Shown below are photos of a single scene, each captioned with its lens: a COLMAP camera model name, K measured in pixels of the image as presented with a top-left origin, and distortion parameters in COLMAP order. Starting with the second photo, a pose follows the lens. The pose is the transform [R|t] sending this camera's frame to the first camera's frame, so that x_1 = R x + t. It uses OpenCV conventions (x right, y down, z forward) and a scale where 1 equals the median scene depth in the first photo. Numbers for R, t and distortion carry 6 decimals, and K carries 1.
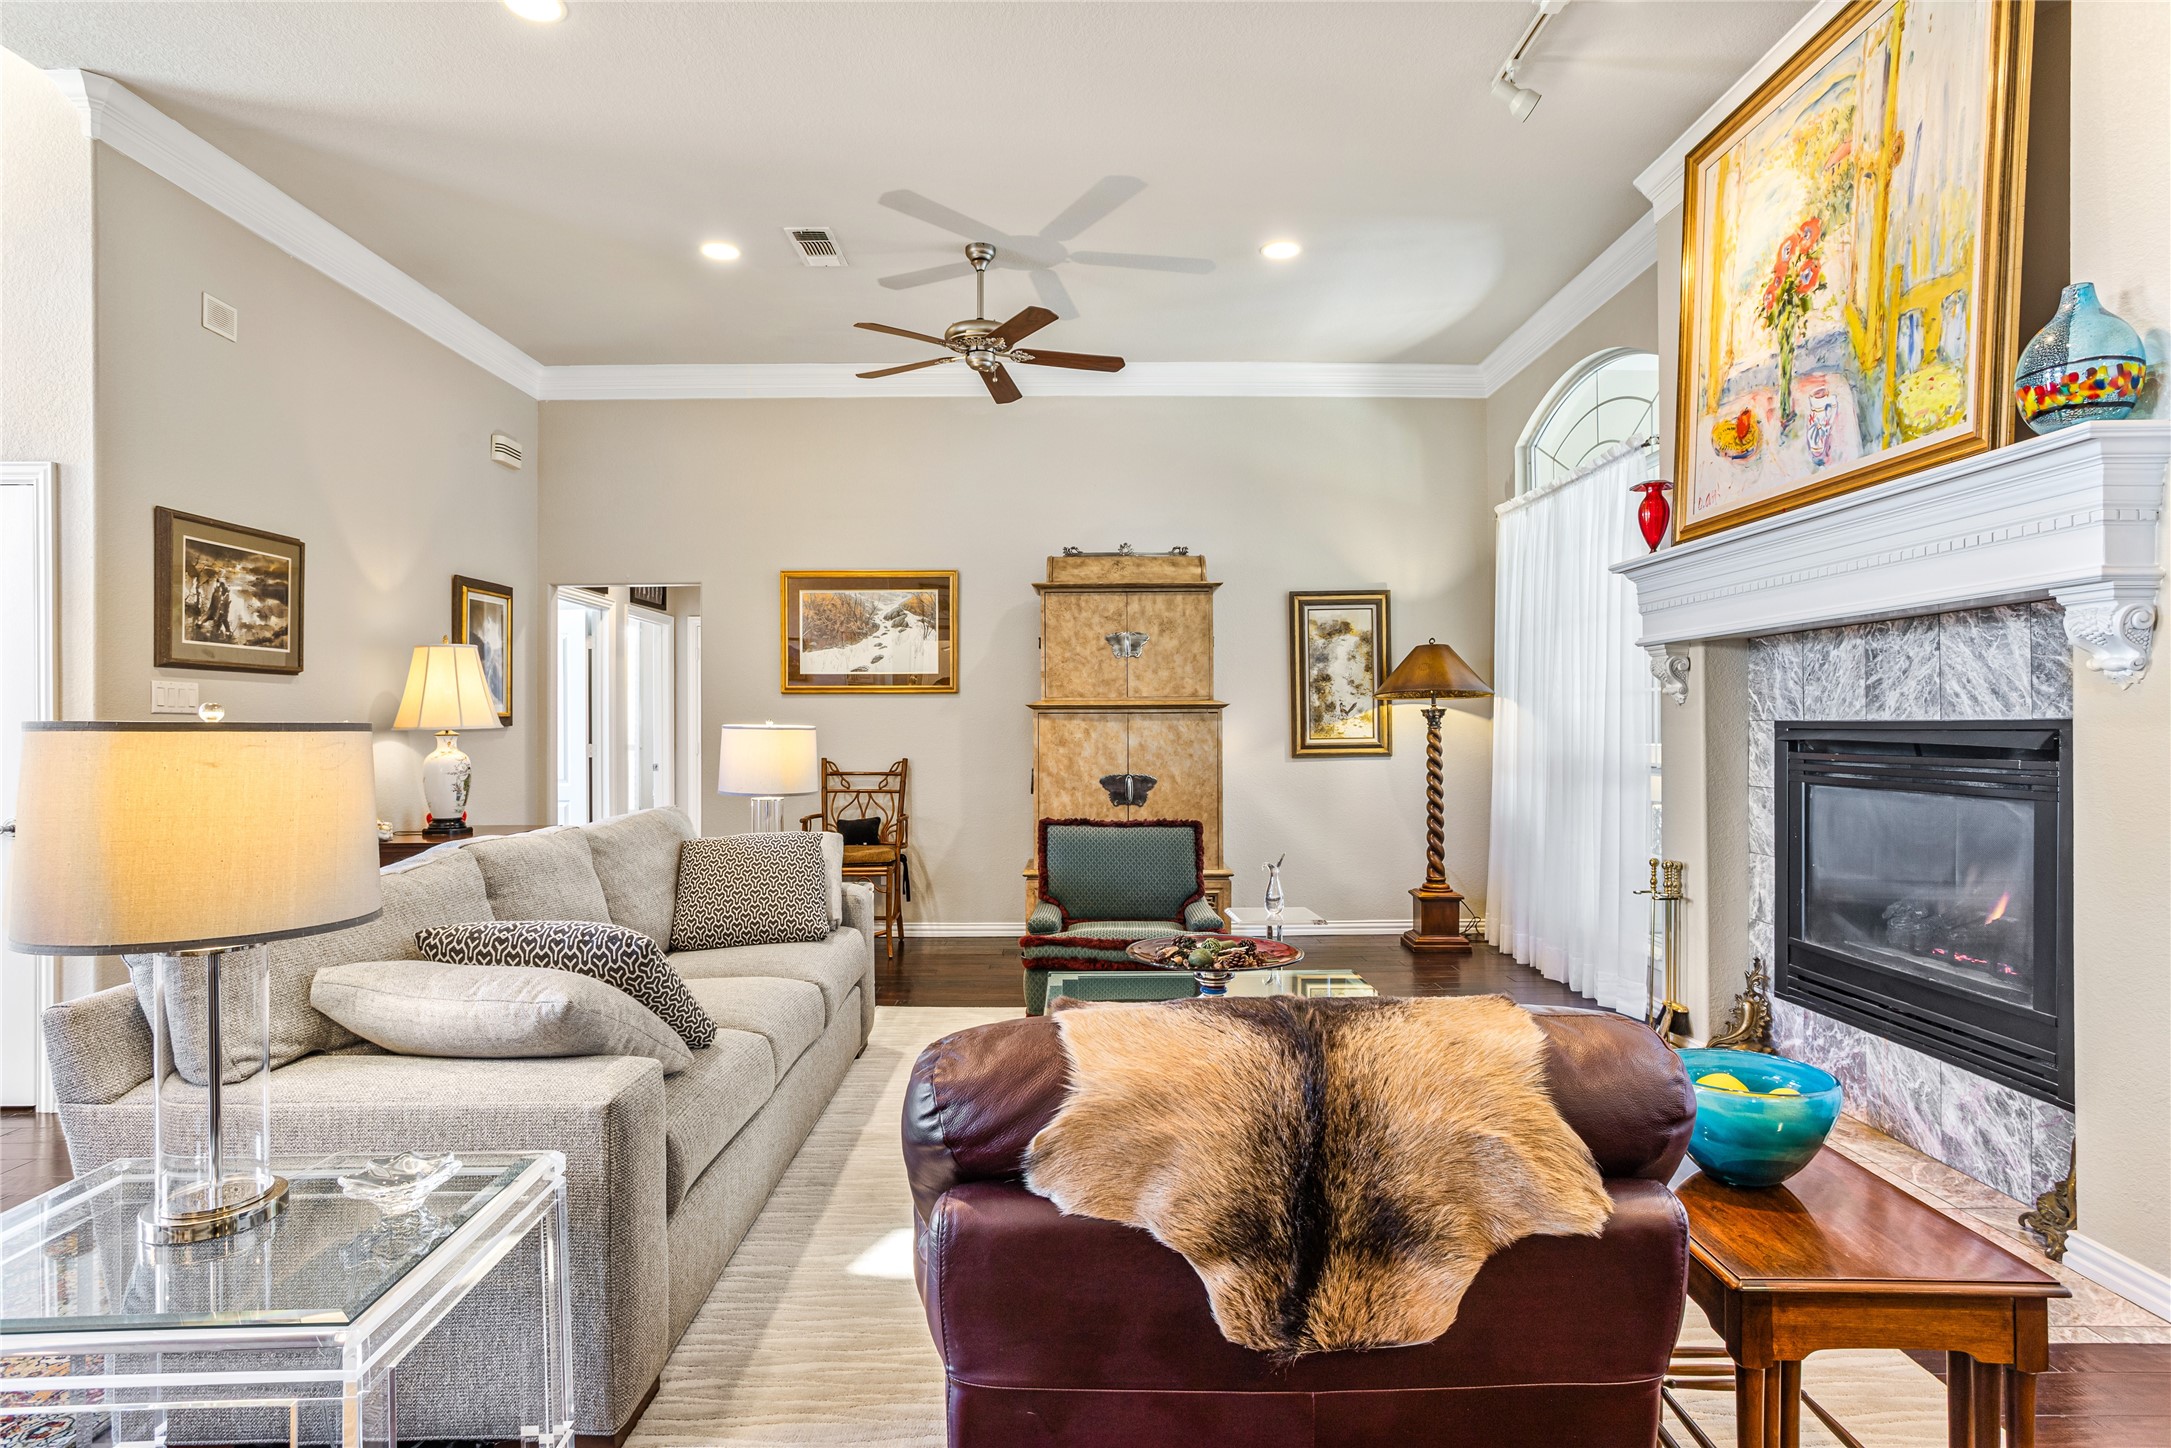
lens RADIAL K [[1166.2, 0, 1086.2], [0, 1166.2, 722.5], [0, 0, 1]] dist [0.004161, 0.000655]
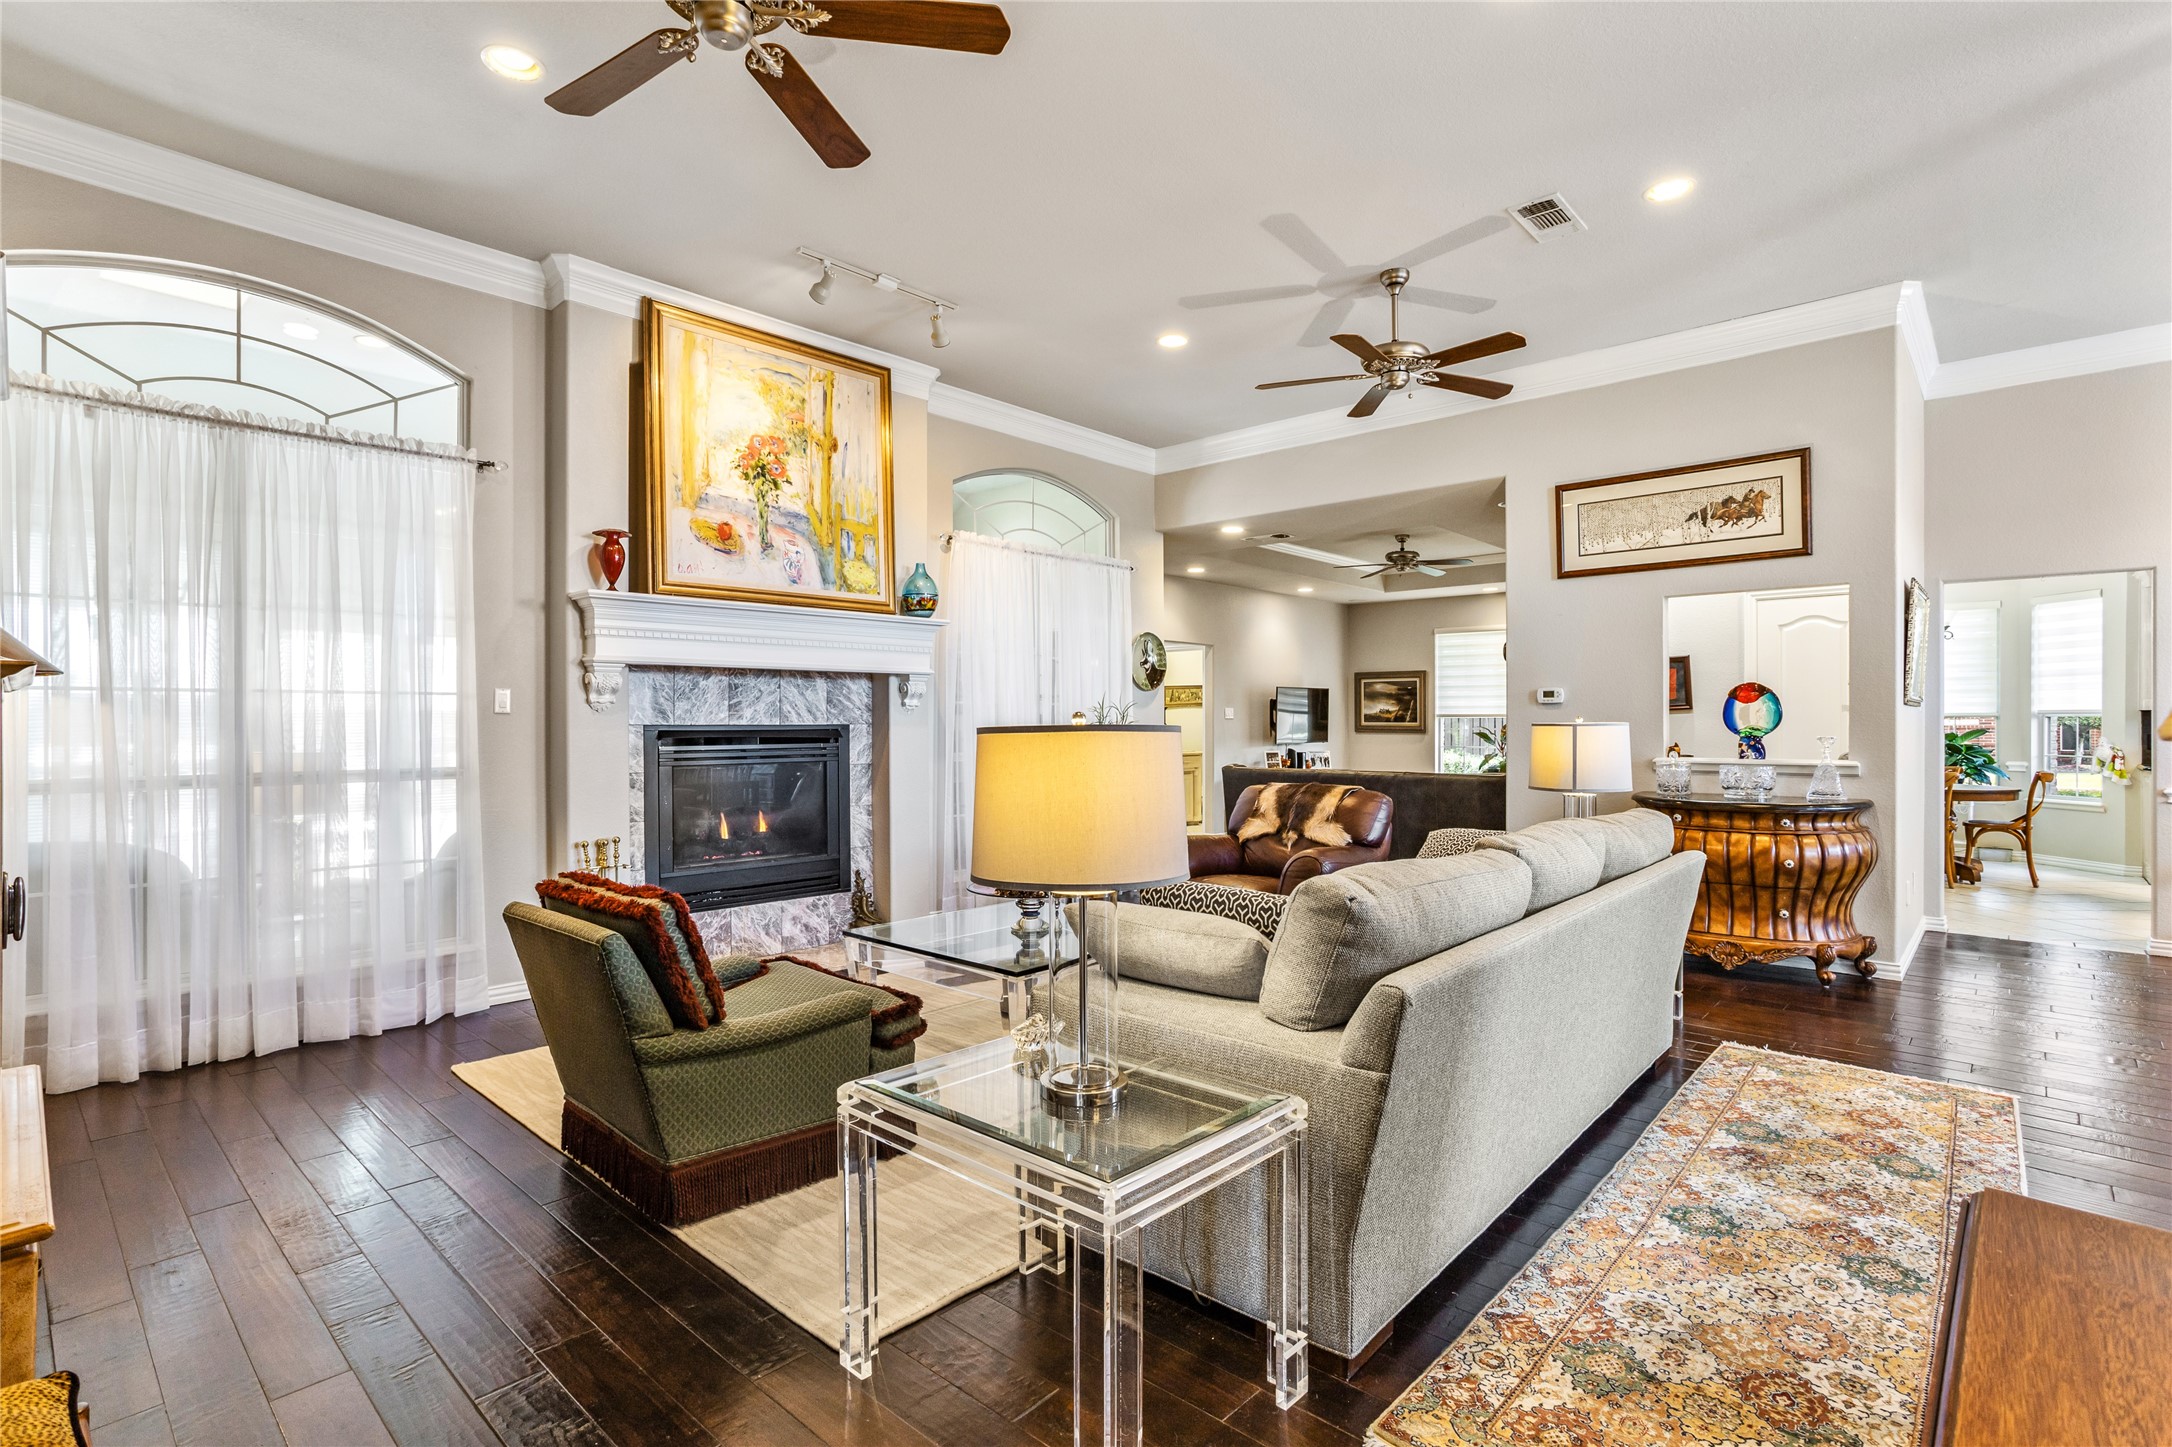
lens RADIAL K [[1037.0, 0, 1079.5], [0, 1037.0, 726.2], [0, 0, 1]] dist [-0.003031, -0.000218]
pose [[-0.728045, 0.004761, 0.685513, -0.770107], [0.004841, 0.999987, -0.001804, 0.005344], [-0.685512, 0.002005, -0.728058, 1.826236]]
